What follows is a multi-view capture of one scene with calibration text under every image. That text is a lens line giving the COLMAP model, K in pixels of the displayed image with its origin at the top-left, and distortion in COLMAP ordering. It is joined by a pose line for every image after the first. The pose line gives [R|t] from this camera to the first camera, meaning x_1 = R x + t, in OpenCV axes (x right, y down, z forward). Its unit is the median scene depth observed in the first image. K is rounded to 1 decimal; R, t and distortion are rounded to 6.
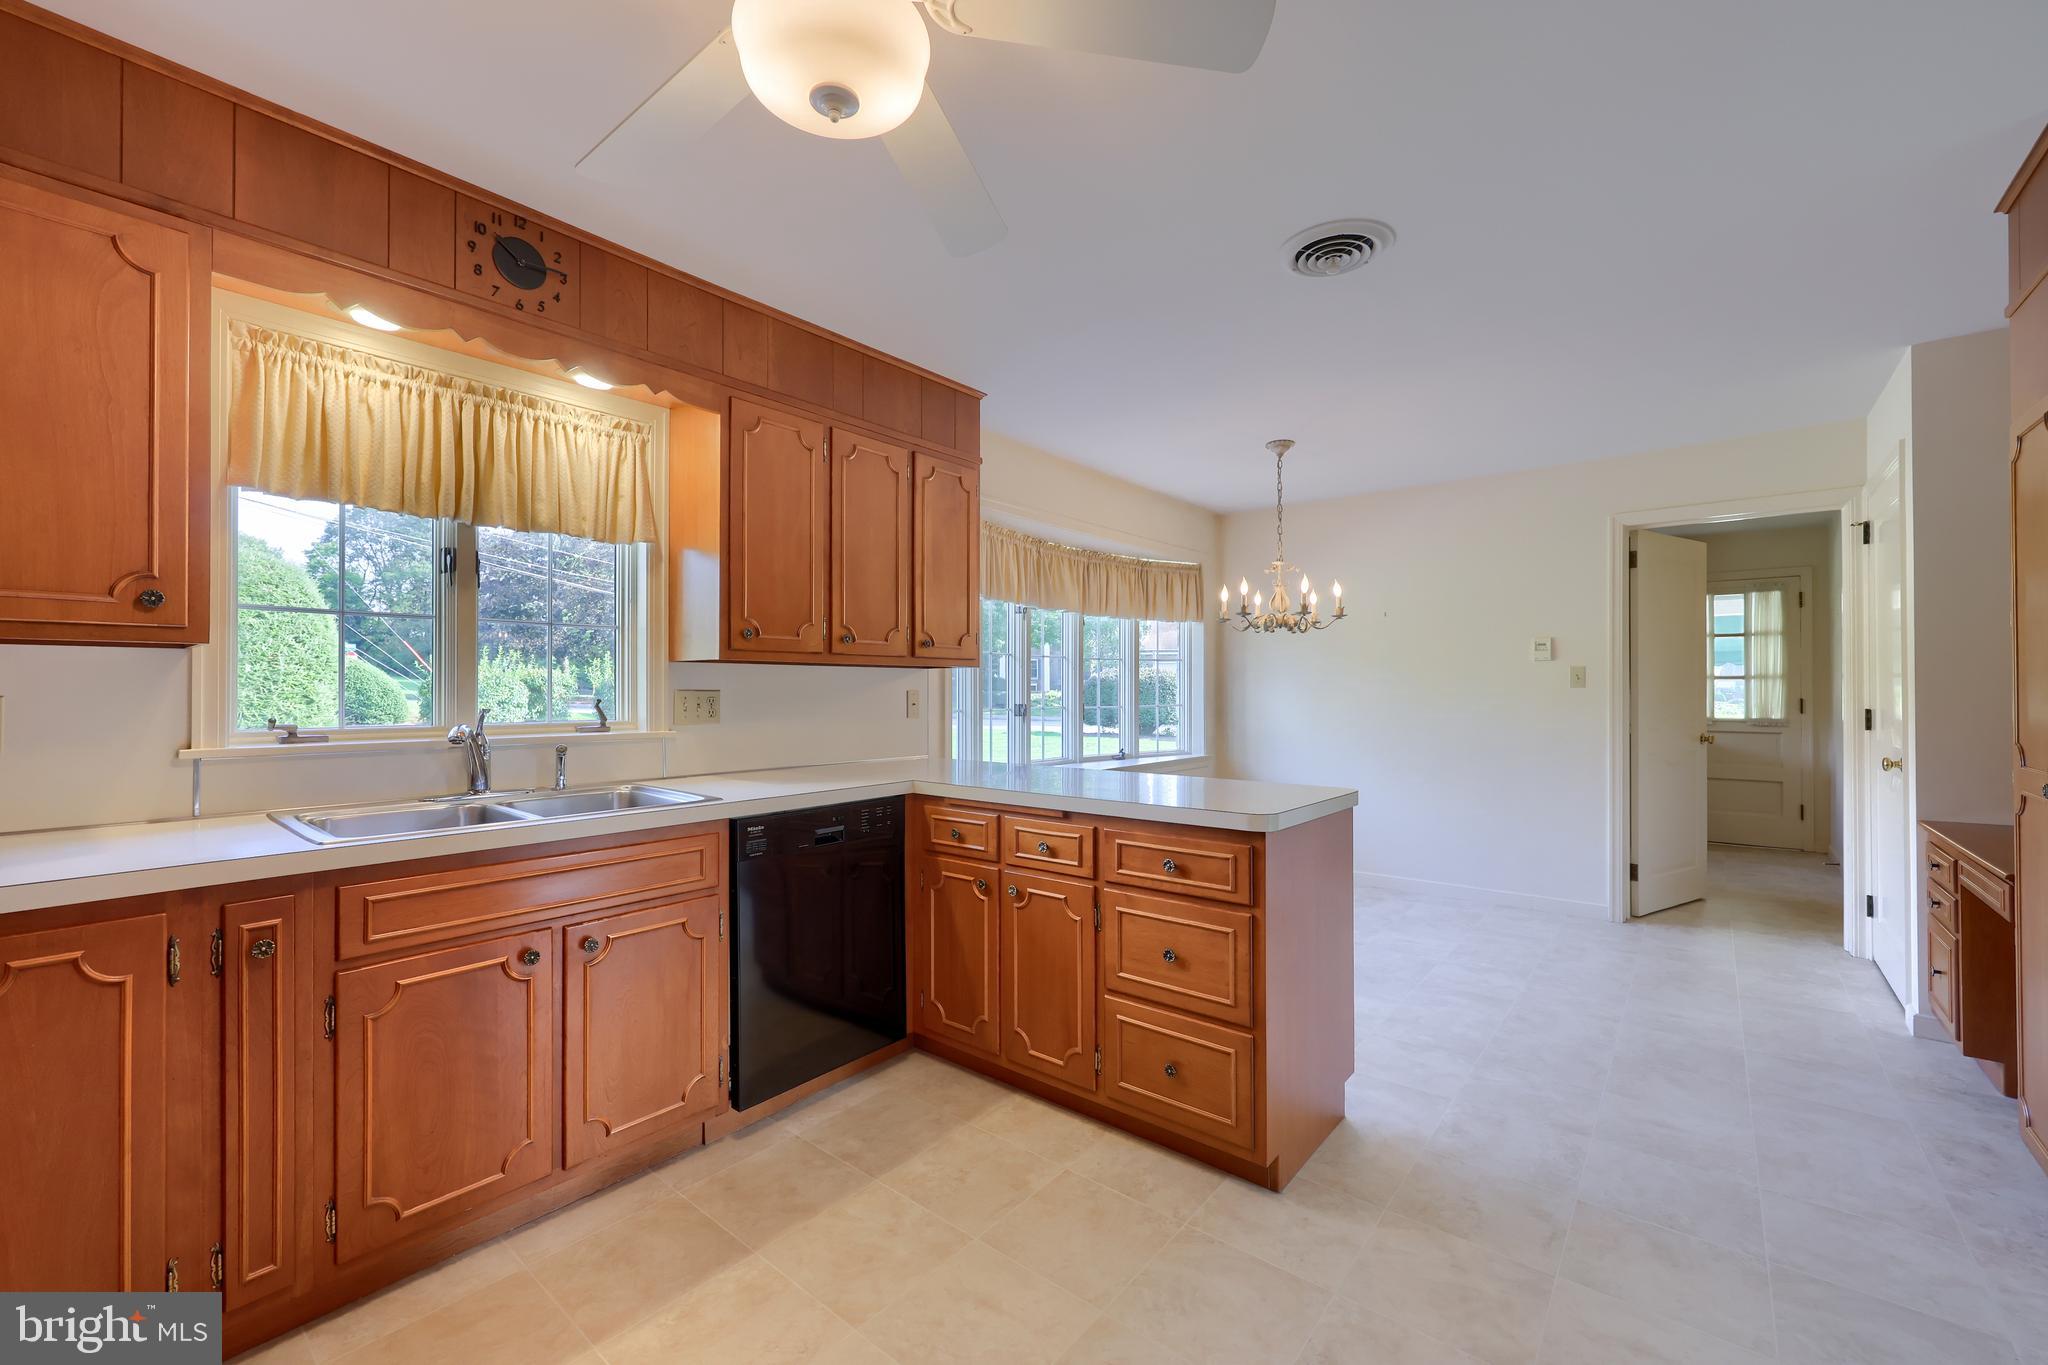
lens RADIAL K [[847.3, 0, 1026.0], [0, 847.3, 675.7], [0, 0, 1]] dist [0.000171, 0.000144]
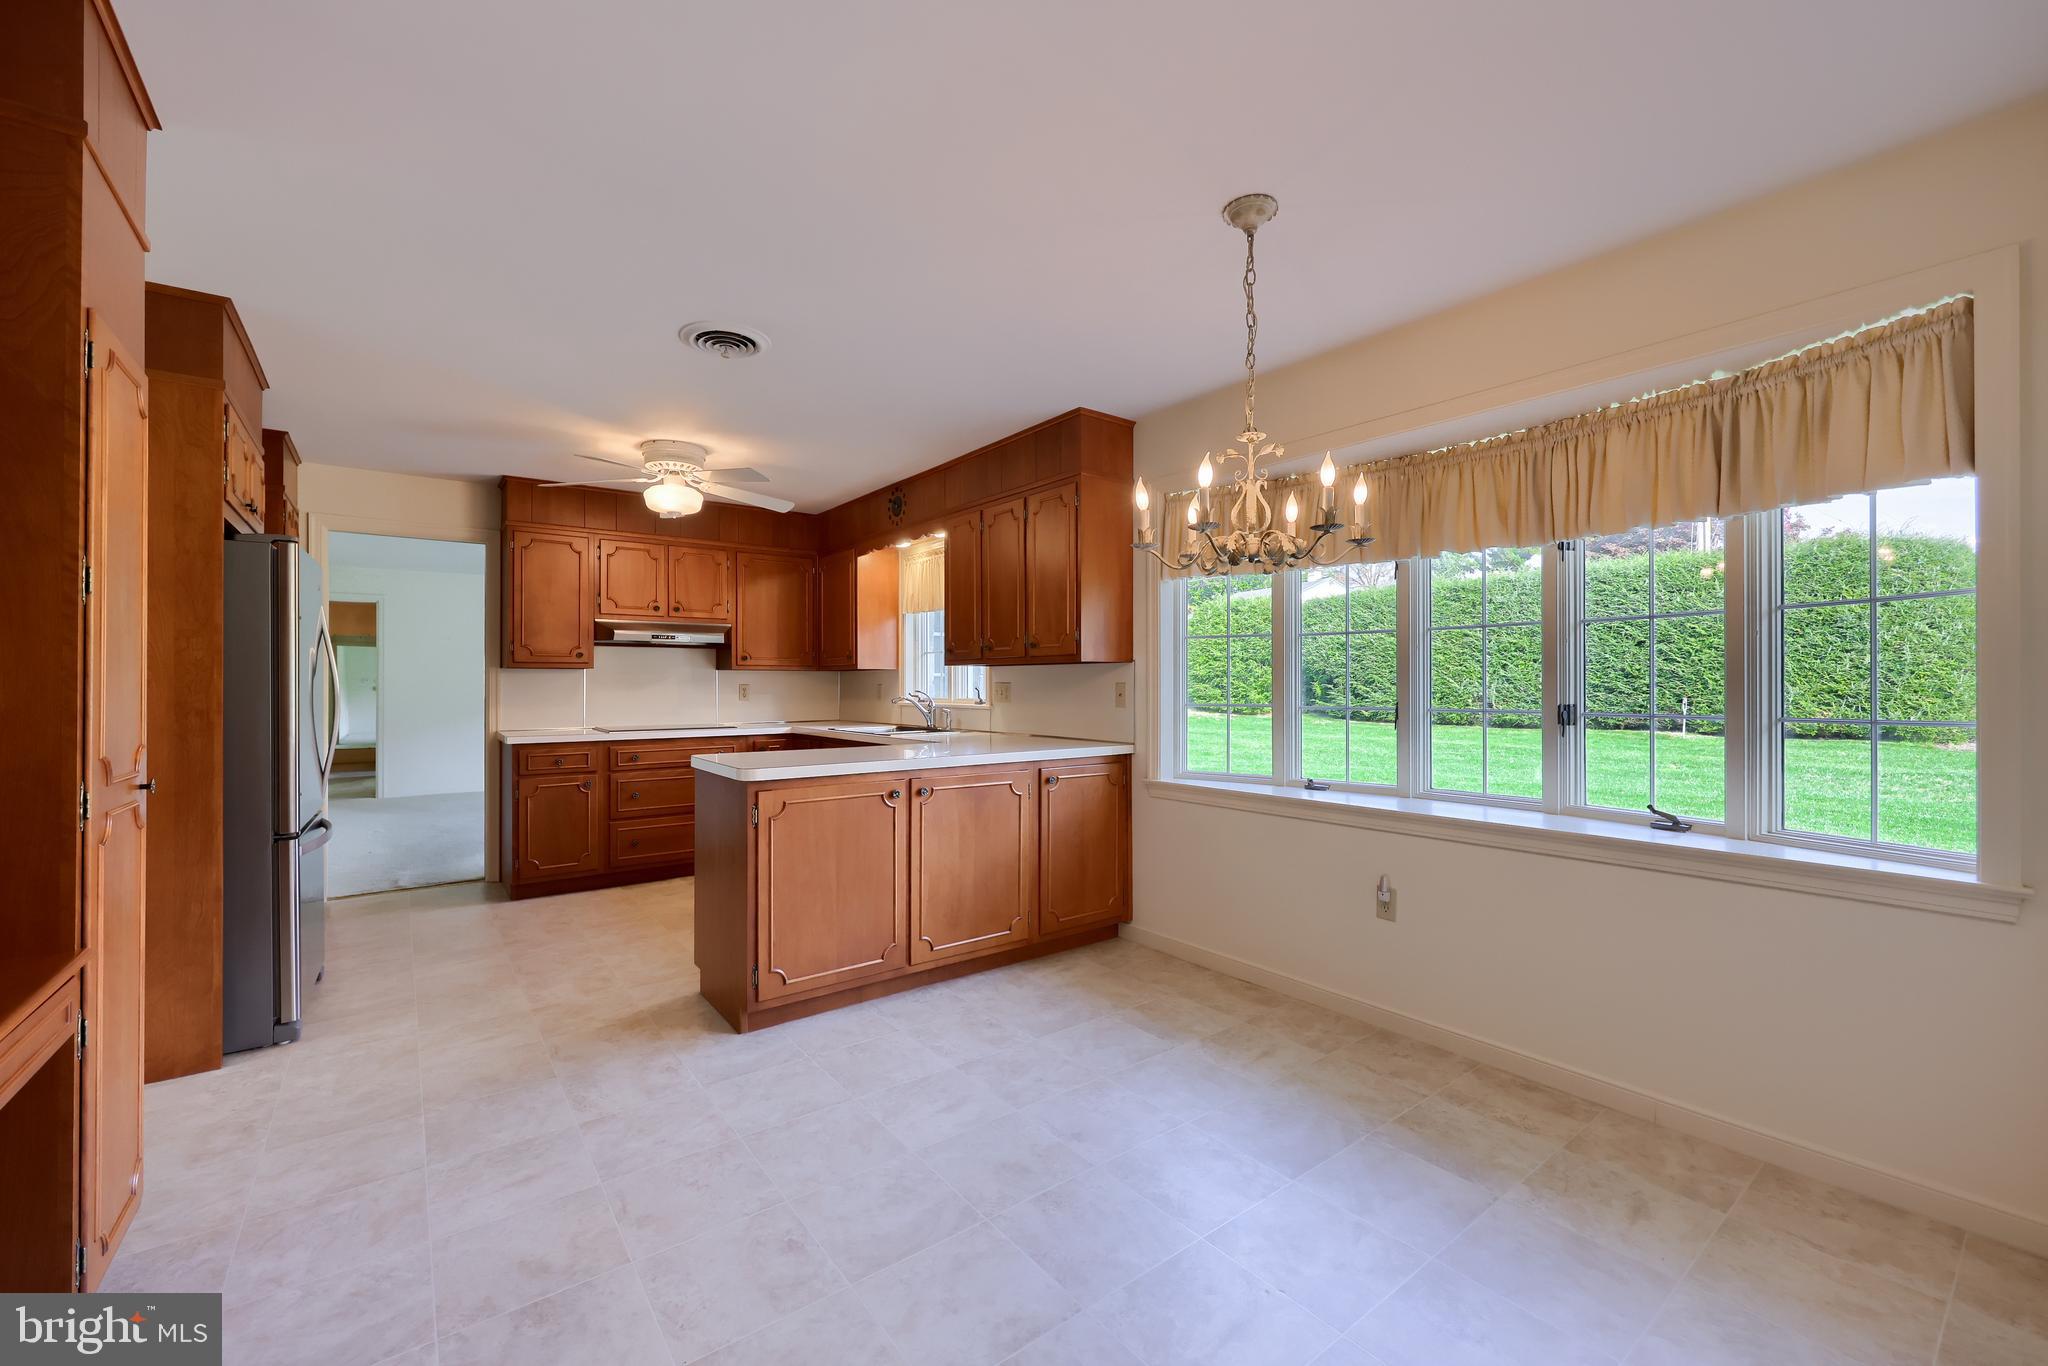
lens RADIAL K [[821.2, 0, 984.6], [0, 821.2, 680.5], [0, 0, 1]] dist [-0.001293, -0.000092]
pose [[-0.272236, -0.002671, -0.962227, 1.283120], [0.017290, 0.999821, -0.007667, 0.026073], [0.962075, -0.018724, -0.272141, 1.512419]]
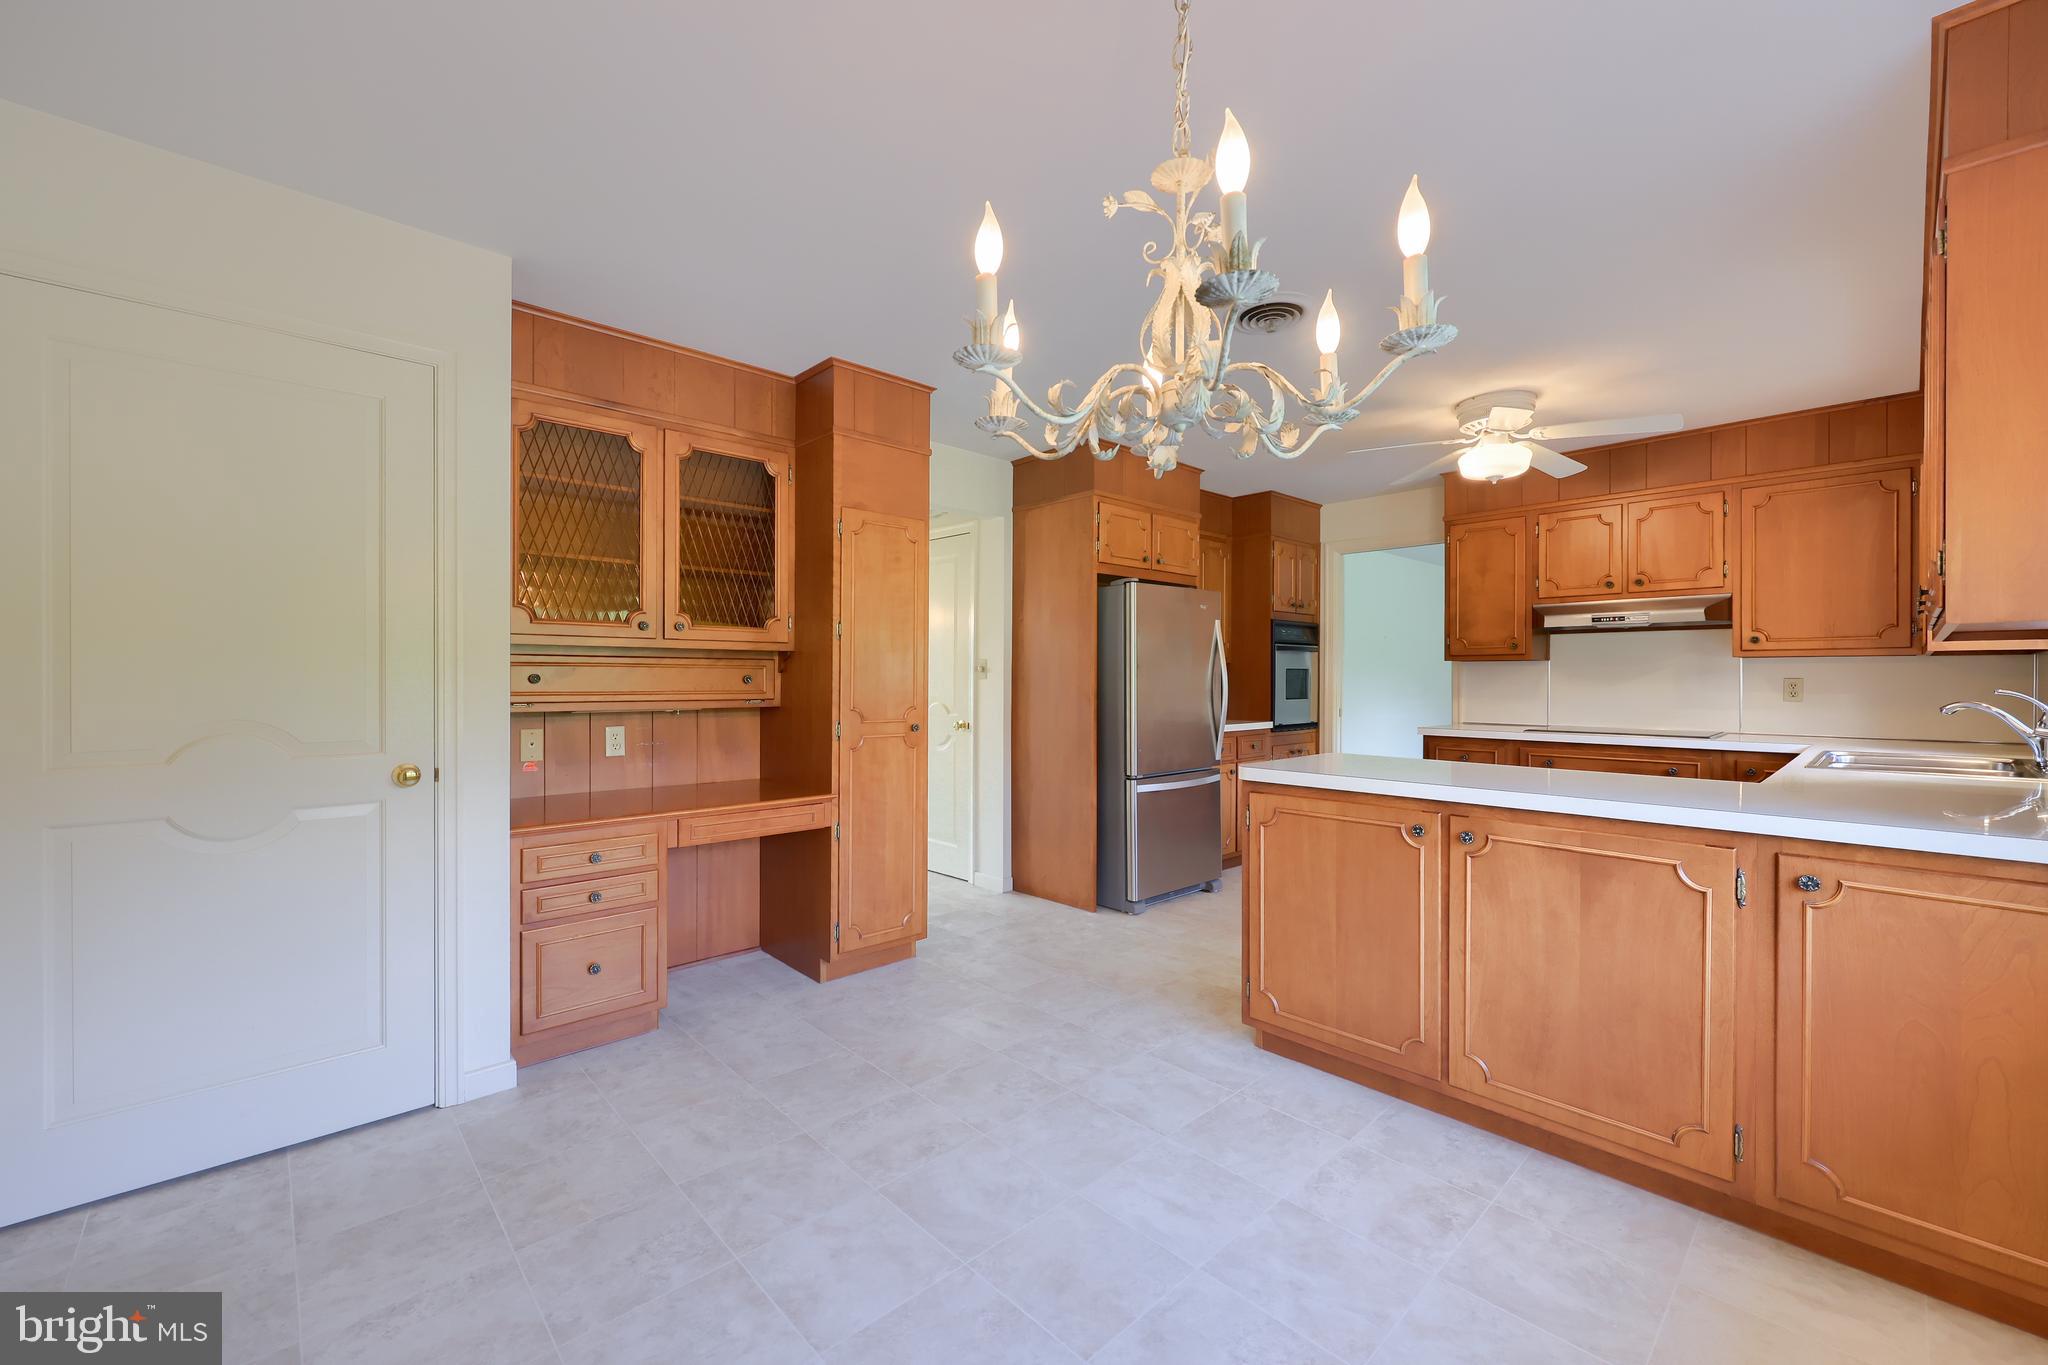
lens RADIAL K [[799.9, 0, 1040.9], [0, 799.9, 682.1], [0, 0, 1]] dist [-0.000682, -0.000103]
pose [[-0.991582, -0.000711, 0.129478, 0.476656], [-0.001985, 0.999951, -0.009713, 0.032506], [-0.129465, -0.009889, -0.991535, 1.926222]]
